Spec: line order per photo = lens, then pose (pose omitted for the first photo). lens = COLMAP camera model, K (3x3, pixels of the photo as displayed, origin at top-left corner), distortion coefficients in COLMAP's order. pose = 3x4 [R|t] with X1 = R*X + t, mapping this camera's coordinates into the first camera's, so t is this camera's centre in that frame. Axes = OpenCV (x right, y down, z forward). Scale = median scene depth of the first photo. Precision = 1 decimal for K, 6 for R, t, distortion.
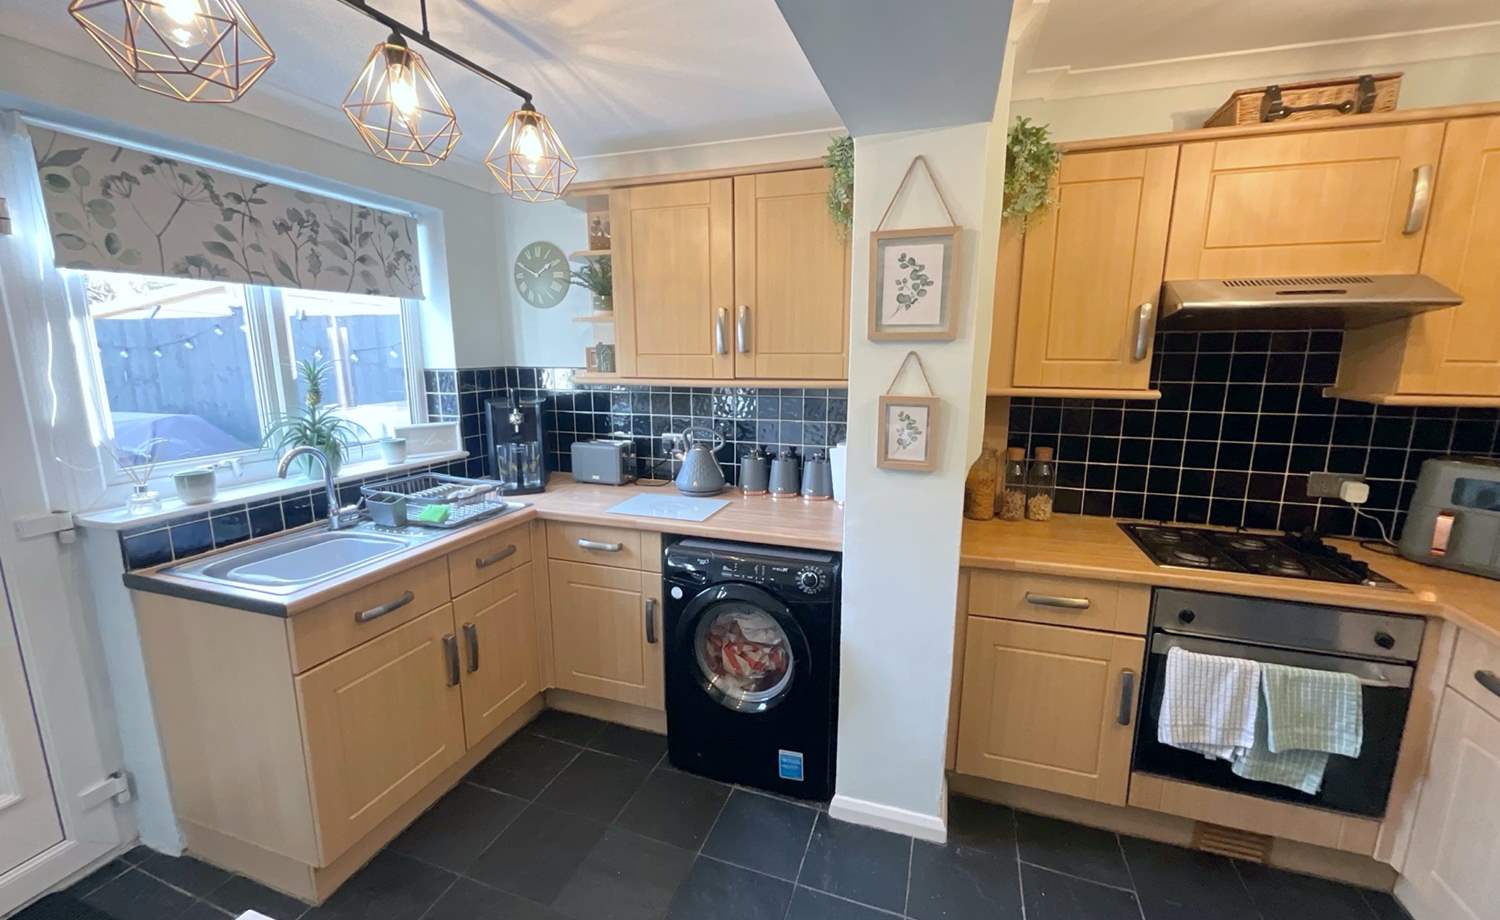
lens RADIAL K [[605.0, 0, 751.2], [0, 605.0, 460.3], [0, 0, 1]] dist [-0.000366, -0.001527]
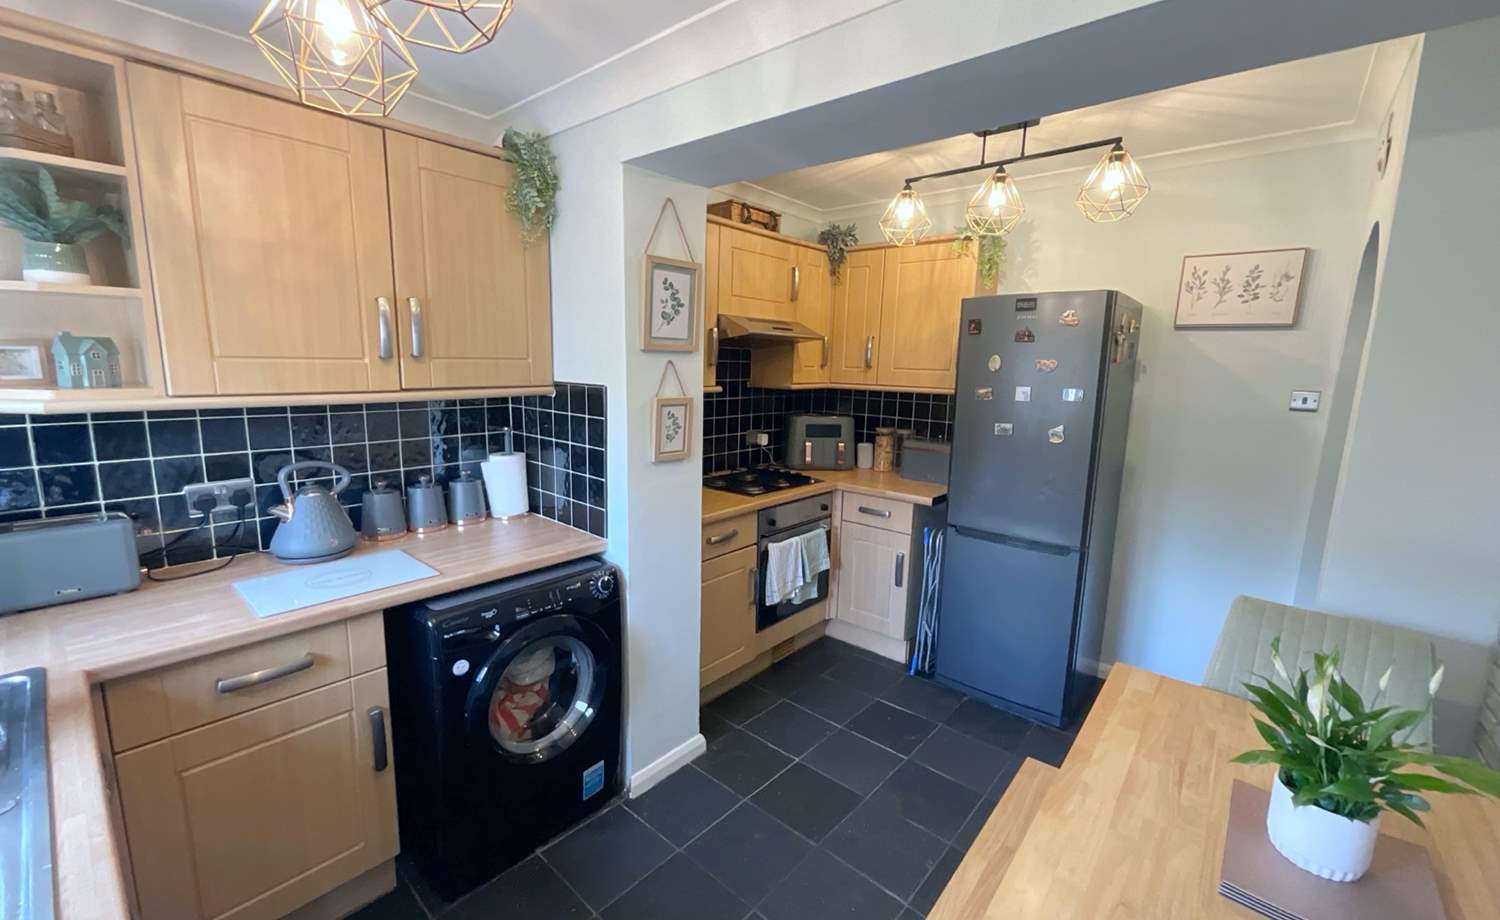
lens RADIAL K [[605.0, 0, 746.5], [0, 605.0, 460.3], [0, 0, 1]] dist [-0.000366, -0.001527]
pose [[0.382069, -0.145294, 0.912641, -0.713455], [0.143091, 0.984954, 0.096902, -0.071458], [-0.912989, 0.093567, 0.397110, 0.364421]]
